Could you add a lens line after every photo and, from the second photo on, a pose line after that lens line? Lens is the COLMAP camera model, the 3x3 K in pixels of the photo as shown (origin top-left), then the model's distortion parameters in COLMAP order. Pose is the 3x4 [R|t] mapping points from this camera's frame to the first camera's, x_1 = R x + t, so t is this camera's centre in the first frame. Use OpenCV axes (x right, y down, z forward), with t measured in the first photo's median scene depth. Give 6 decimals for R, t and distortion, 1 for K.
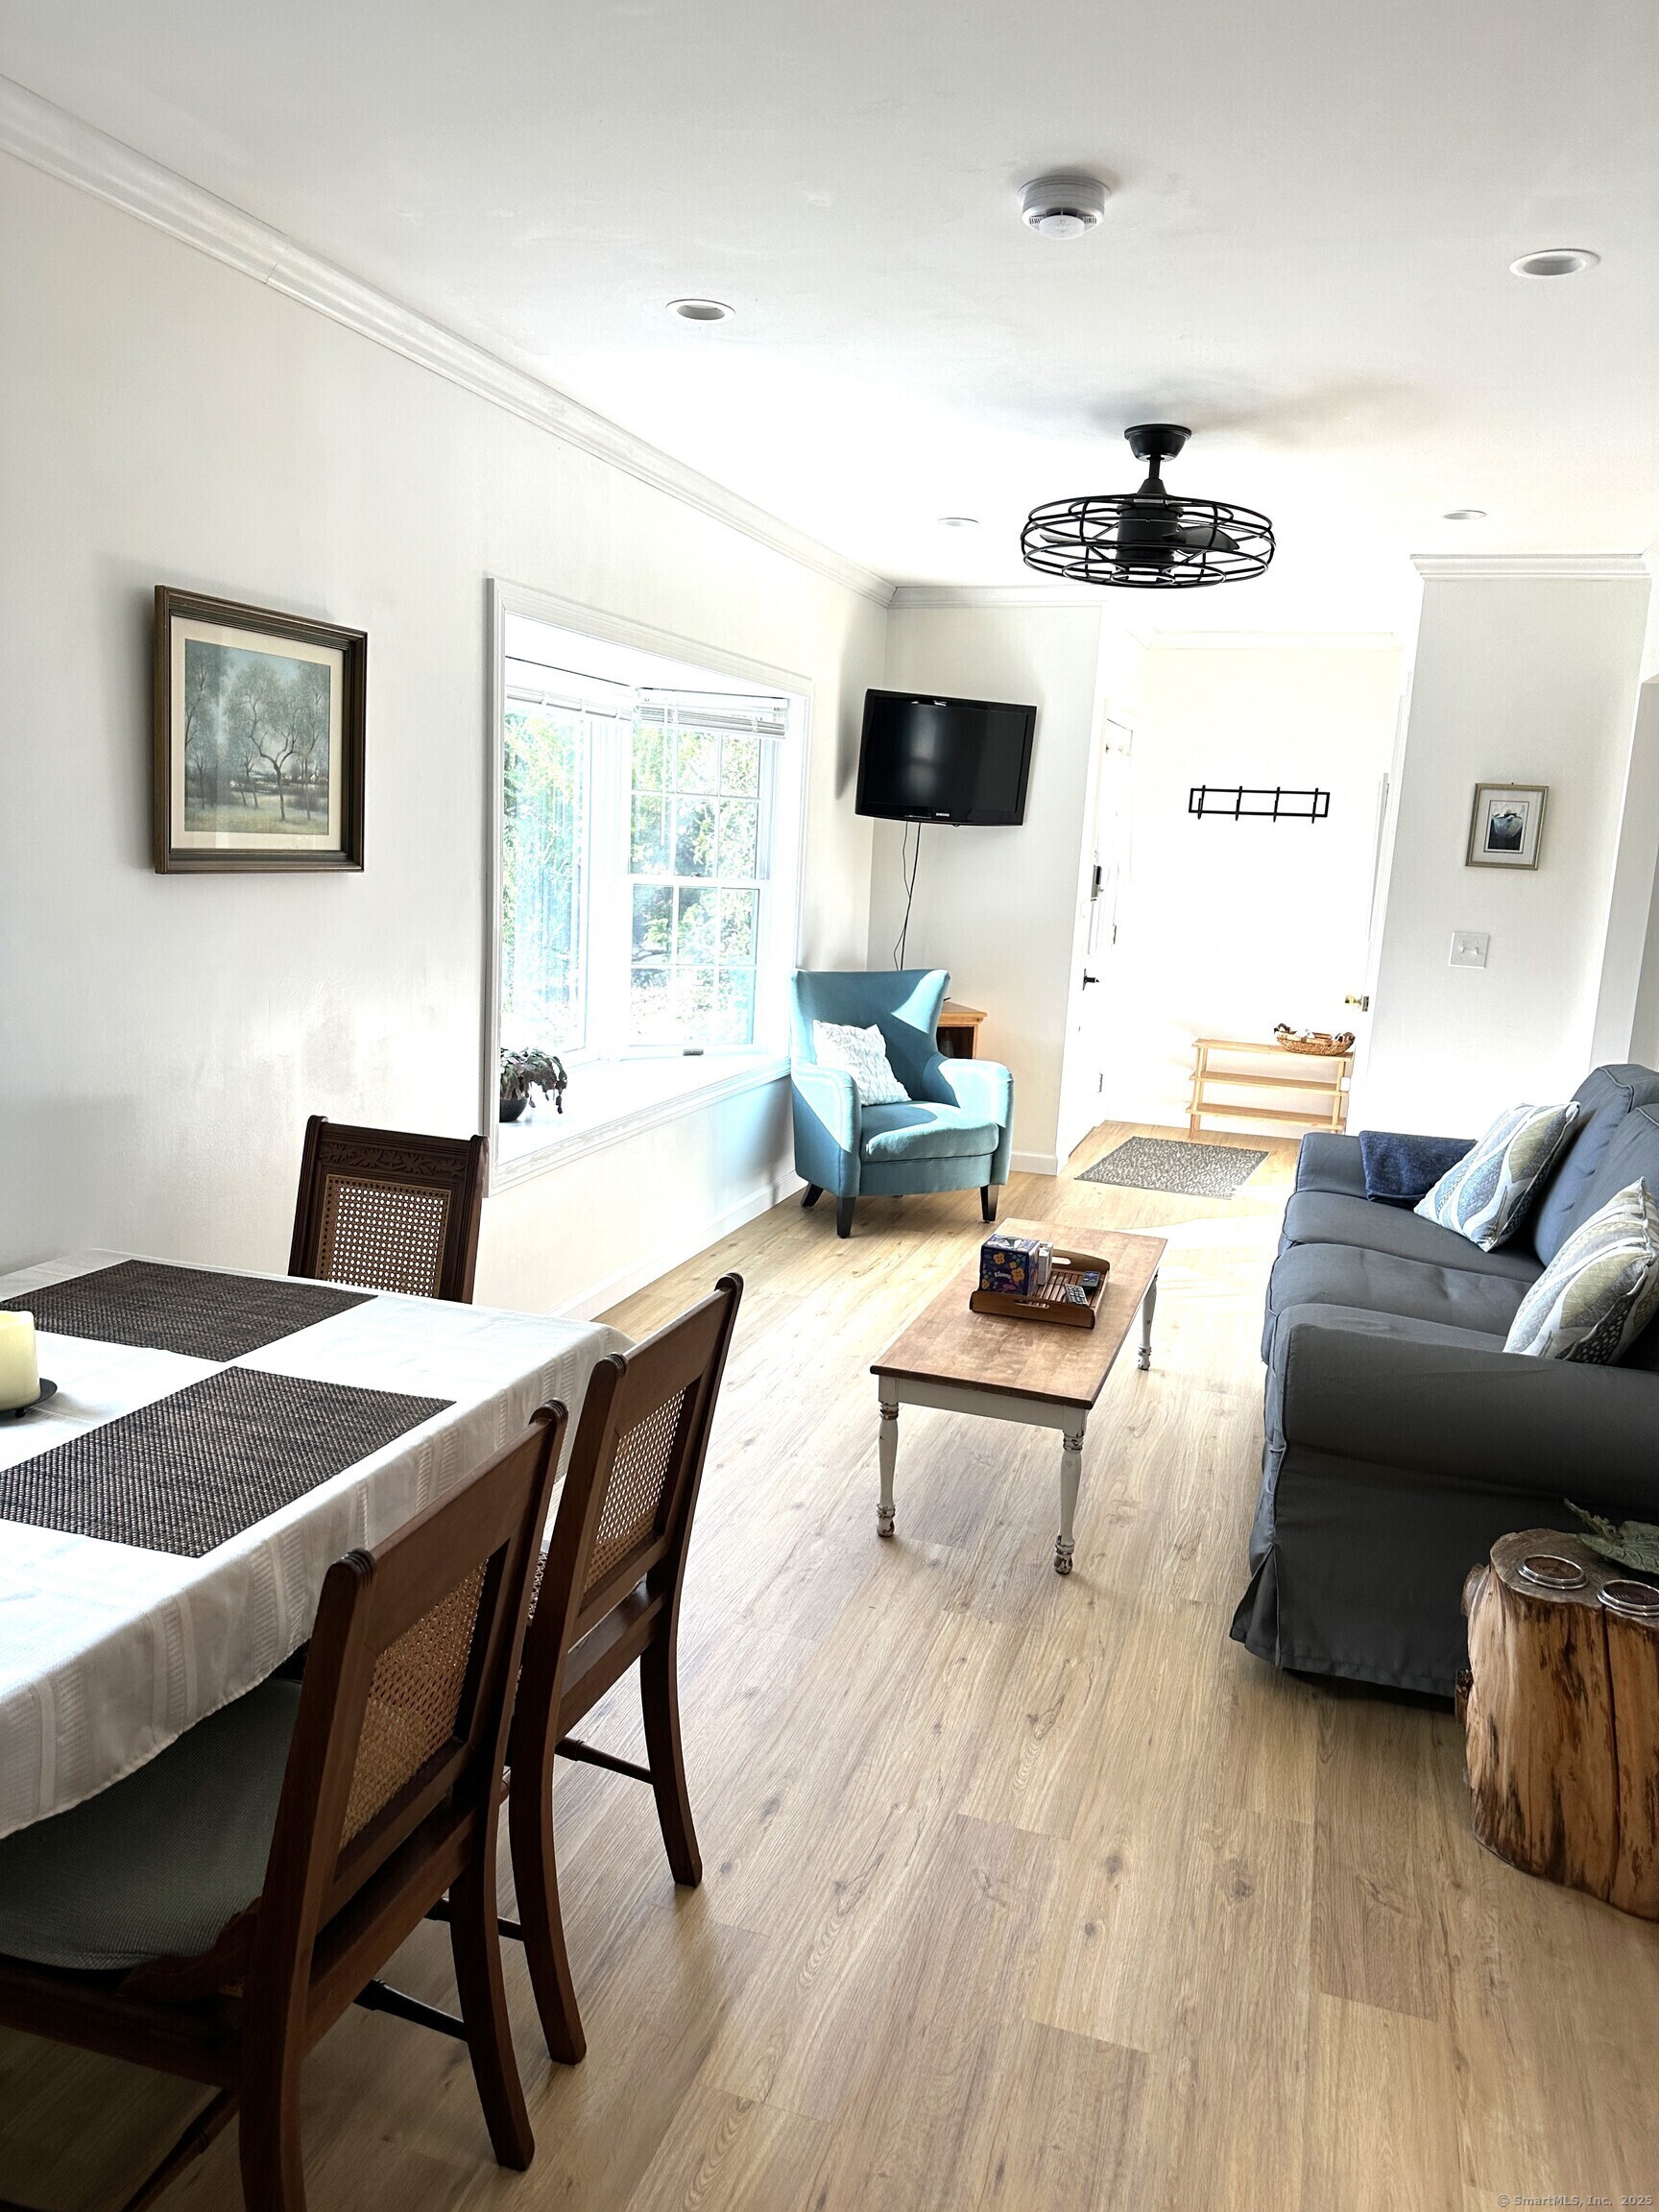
lens RADIAL K [[1544.1, 0, 838.1], [0, 1544.1, 1134.8], [0, 0, 1]] dist [0.093754, -0.169050]
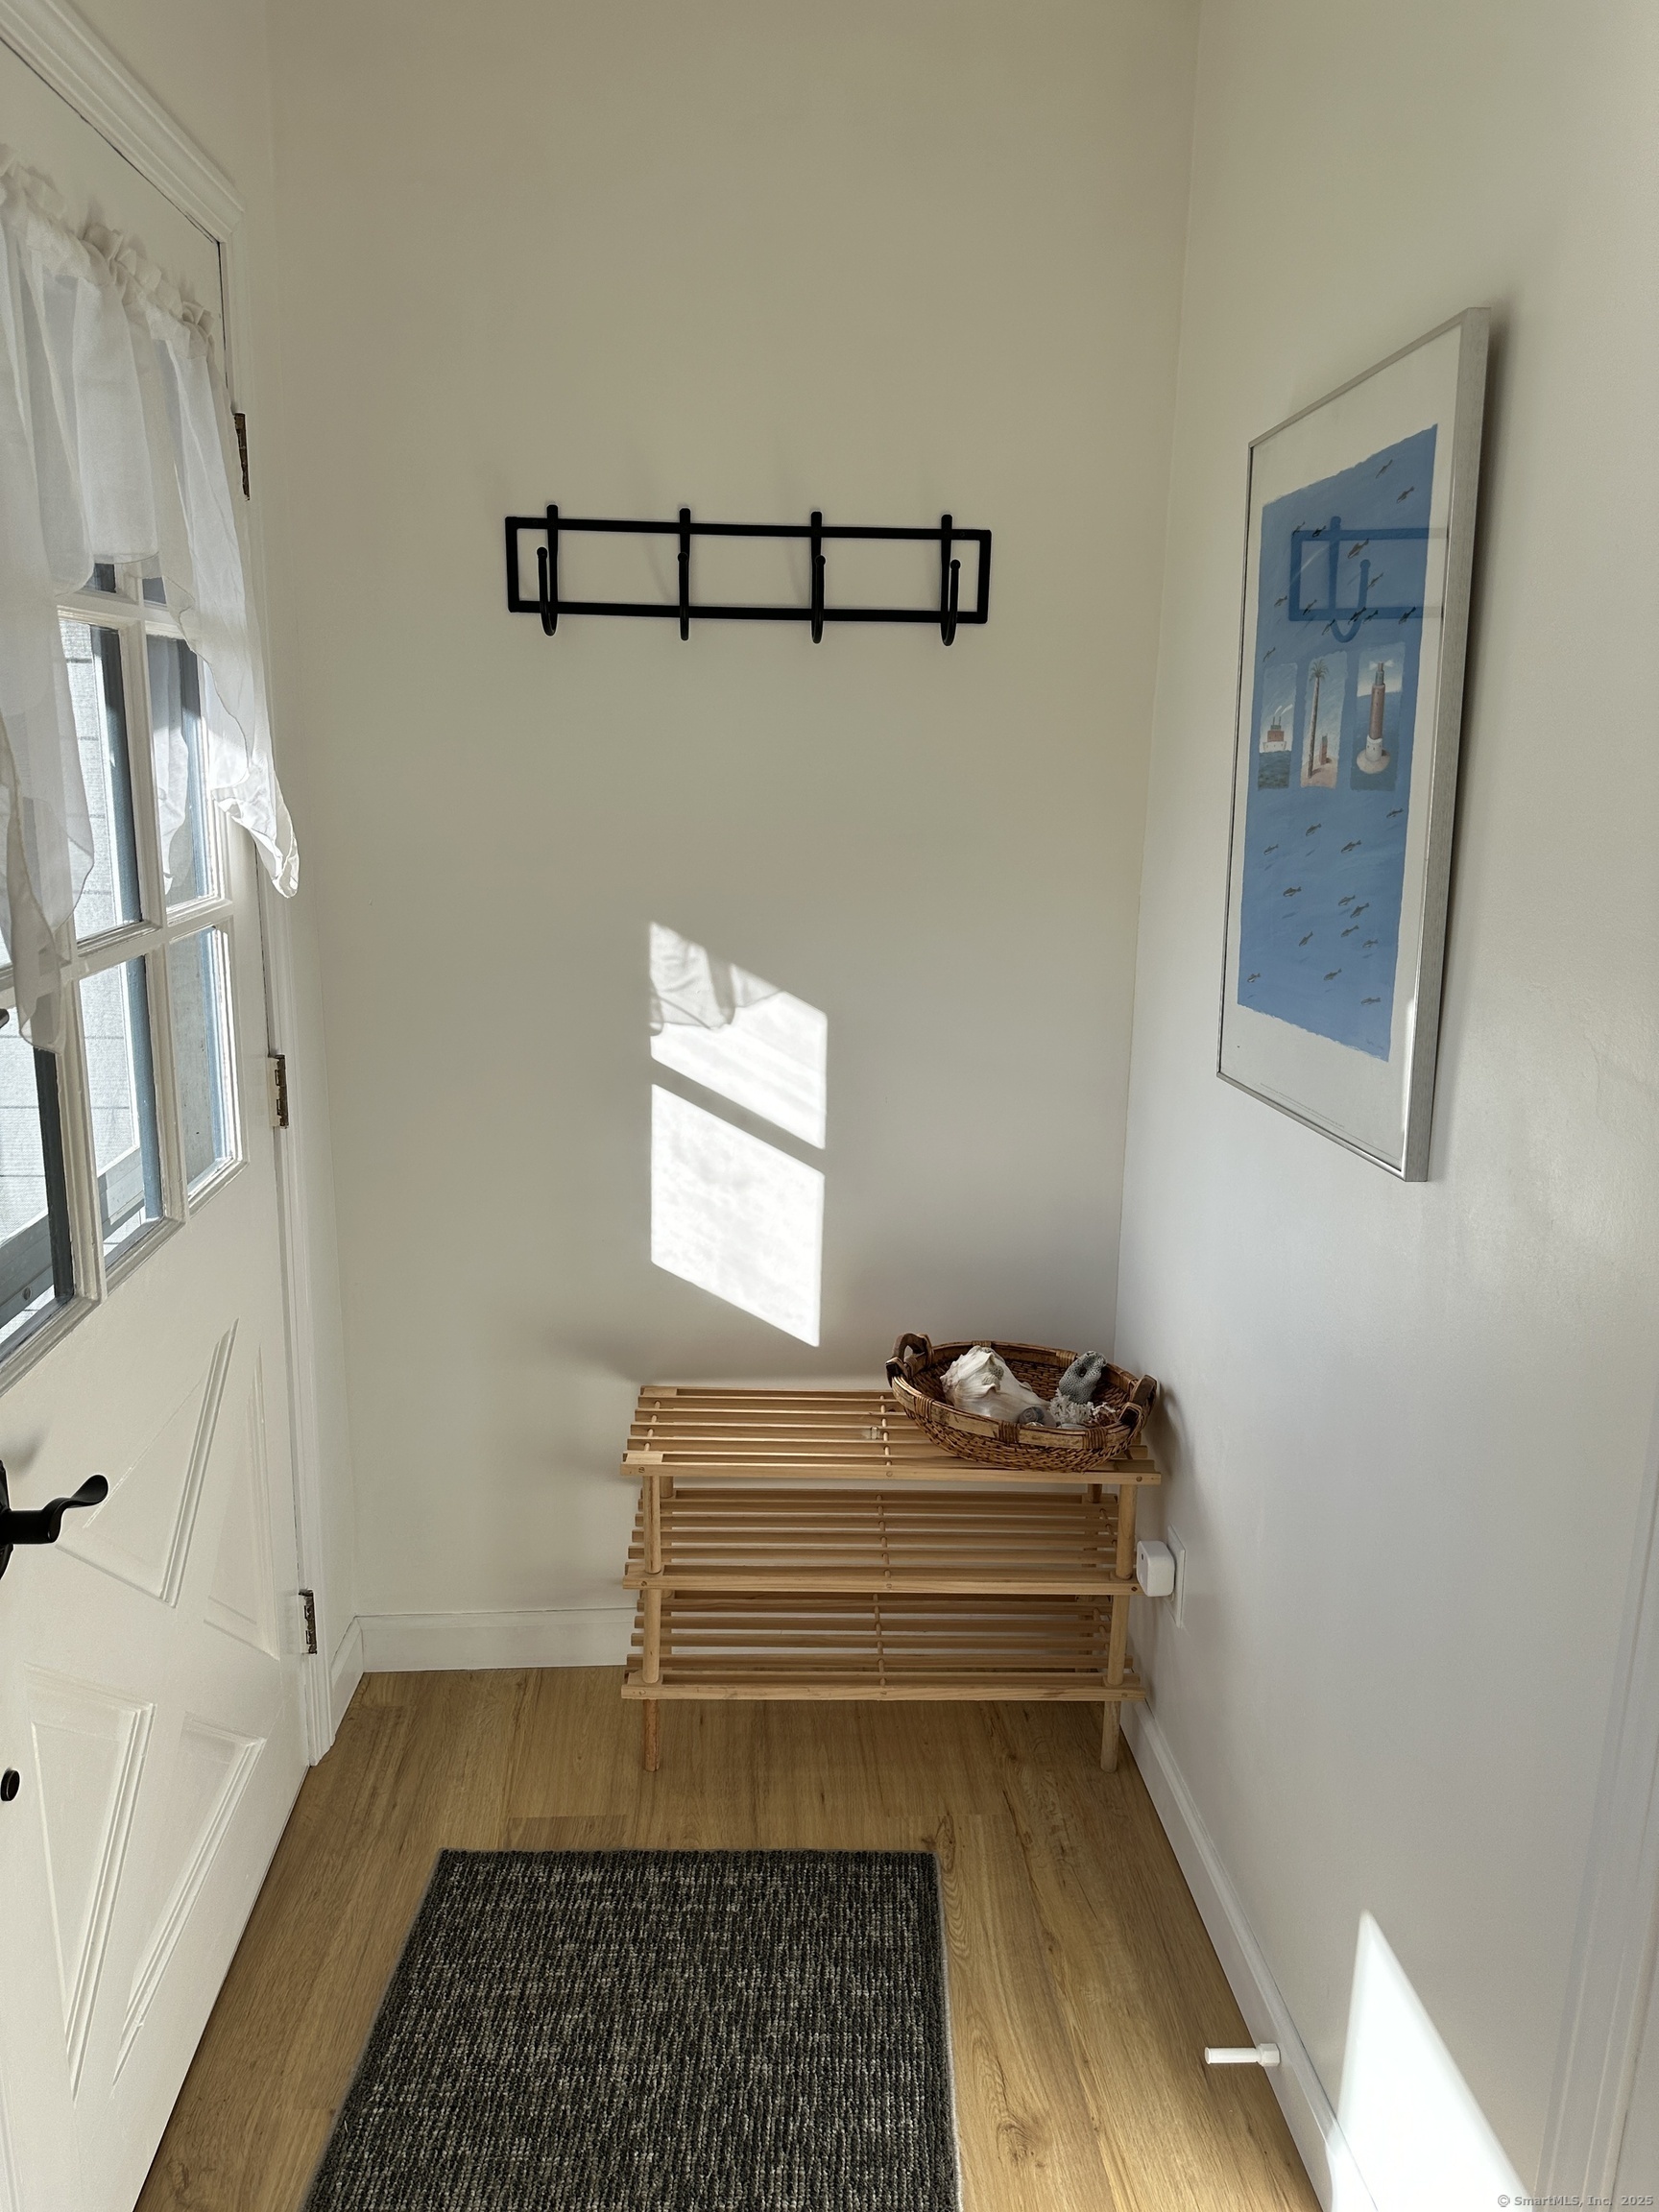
lens RADIAL K [[1599.7, 0, 778.3], [0, 1599.7, 1124.3], [0, 0, 1]] dist [0.120512, -0.188930]
pose [[0.936468, -0.118645, 0.330076, 0.169101], [0.102339, 0.992530, 0.066414, -0.135879], [-0.335490, -0.028415, 0.941615, 0.731255]]
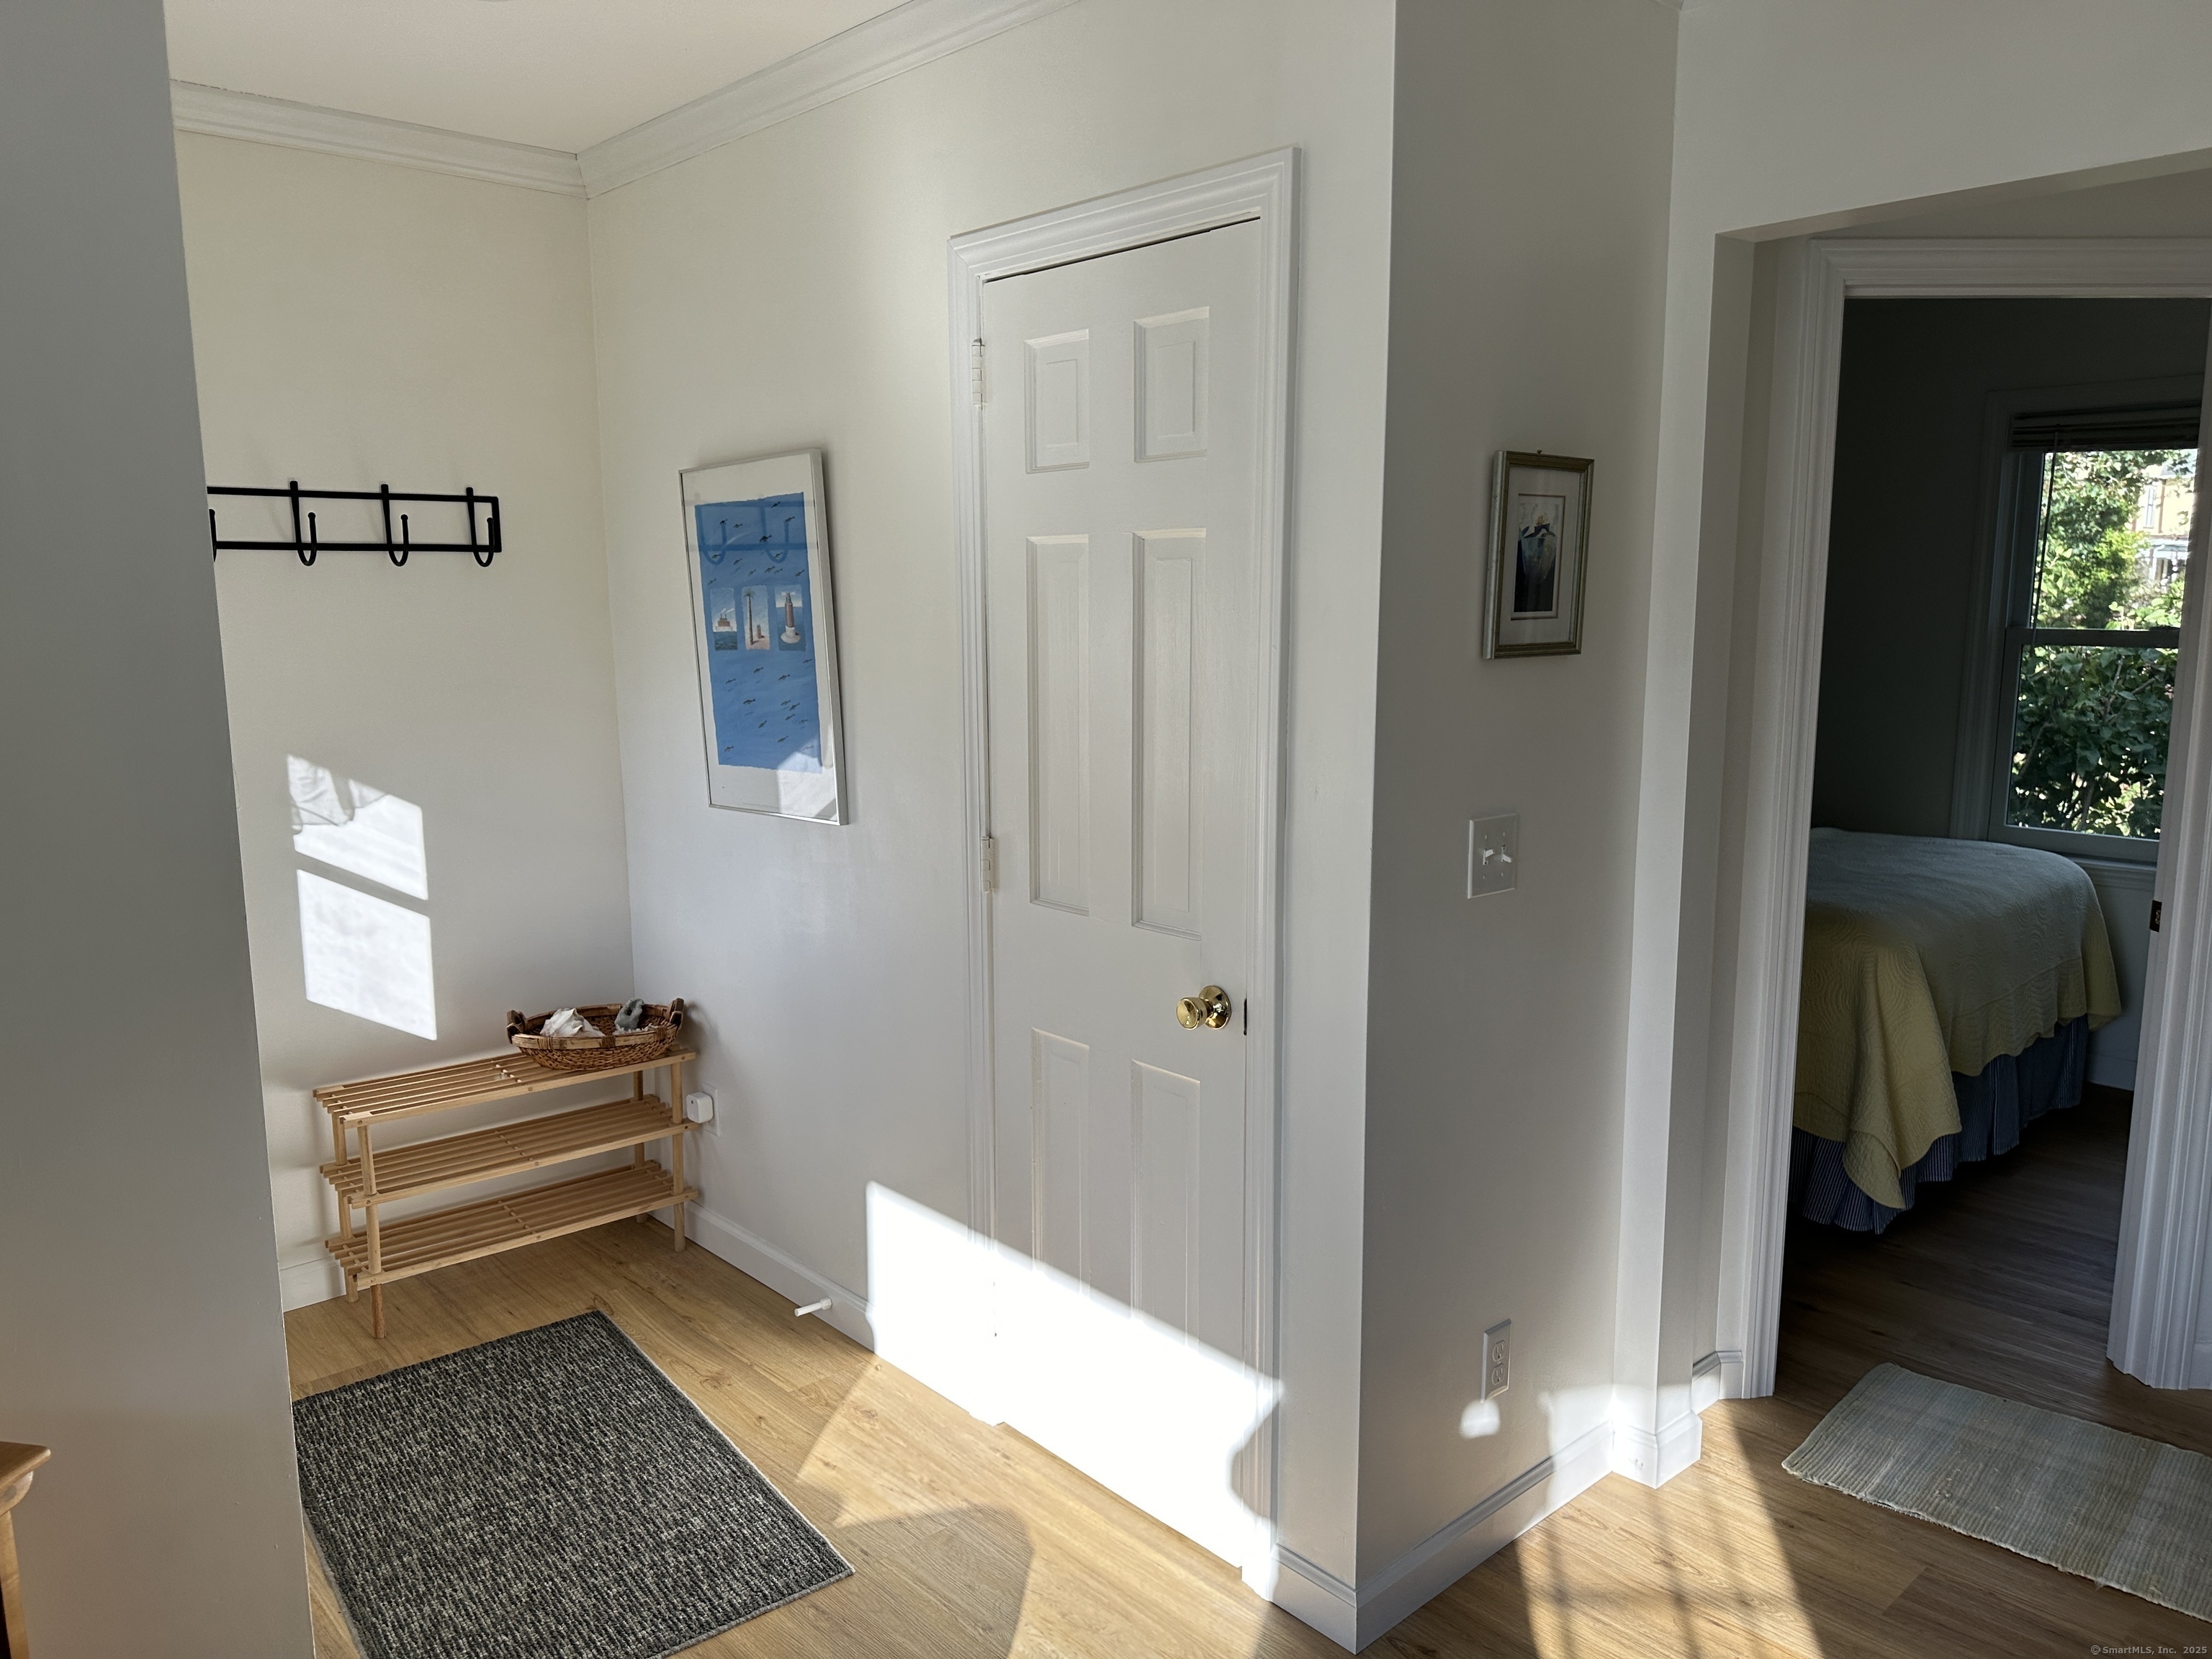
lens RADIAL K [[1540.9, 0, 1103.8], [0, 1540.9, 818.1], [0, 0, 1]] dist [0.093818, -0.166104]
pose [[0.507630, -0.176053, 0.843396, 0.005674], [0.199185, 0.976362, 0.083922, -0.131064], [-0.838235, 0.125391, 0.530698, 0.621752]]
